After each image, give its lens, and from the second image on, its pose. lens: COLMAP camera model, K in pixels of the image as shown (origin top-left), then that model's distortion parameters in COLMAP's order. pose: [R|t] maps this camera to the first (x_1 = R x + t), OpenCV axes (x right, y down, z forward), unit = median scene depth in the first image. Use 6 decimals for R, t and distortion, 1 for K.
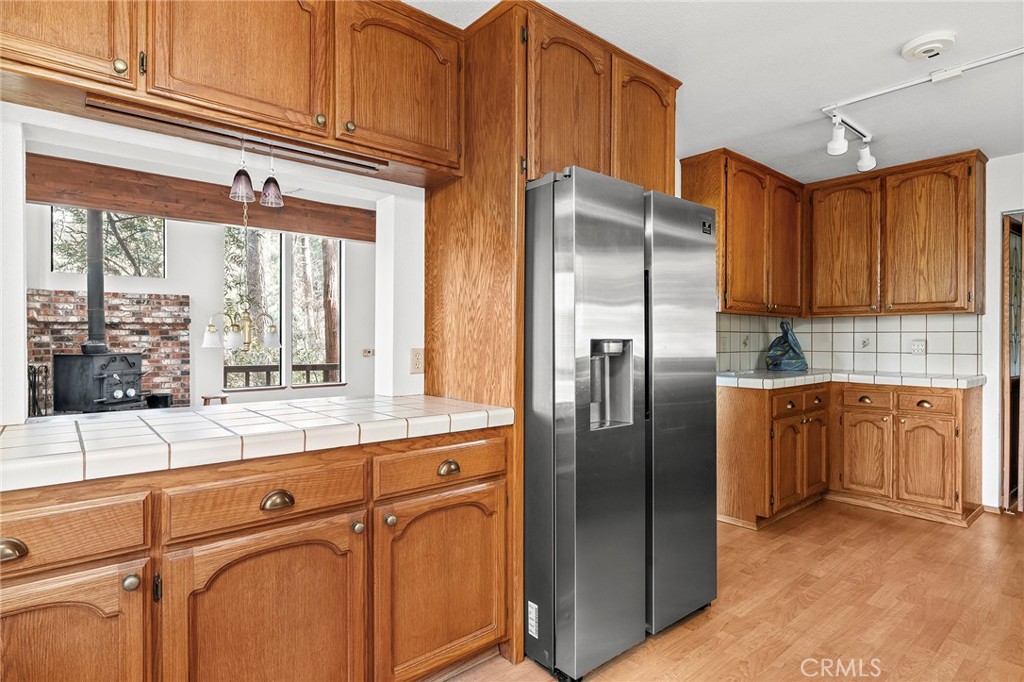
lens RADIAL K [[536.7, 0, 512.0], [0, 536.7, 341.0], [0, 0, 1]] dist [-0.019216, -0.000529]
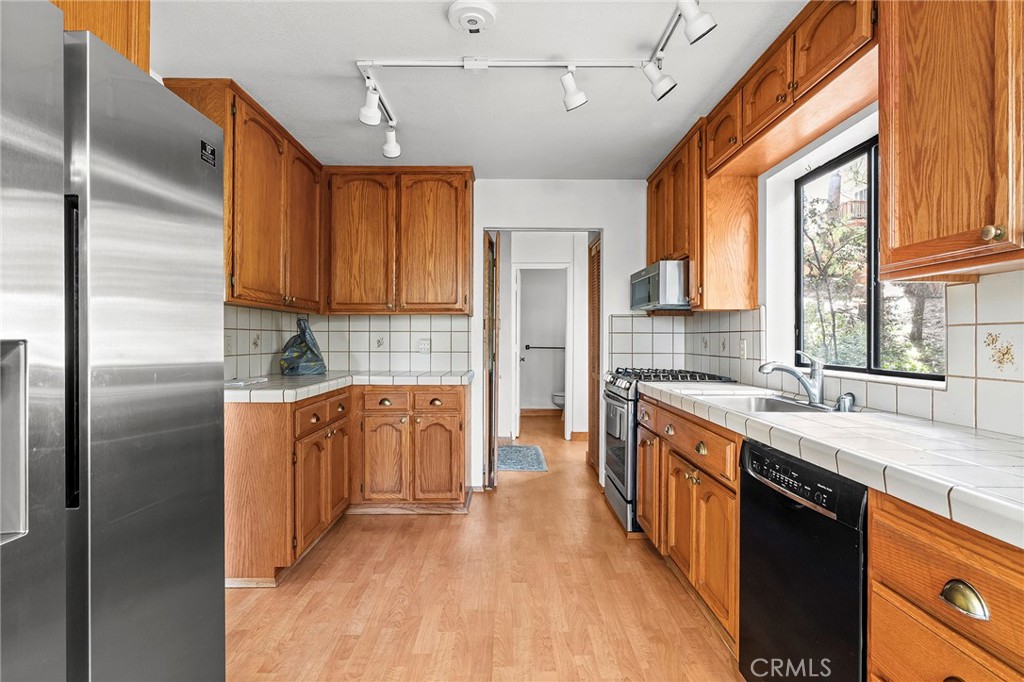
lens RADIAL K [[552.2, 0, 512.6], [0, 552.2, 336.1], [0, 0, 1]] dist [0.001947, 0.000517]
pose [[0.651682, 0.002936, 0.758486, 0.063255], [0.002774, 0.999977, -0.006254, -0.000938], [-0.758487, 0.006180, 0.651659, 0.182965]]
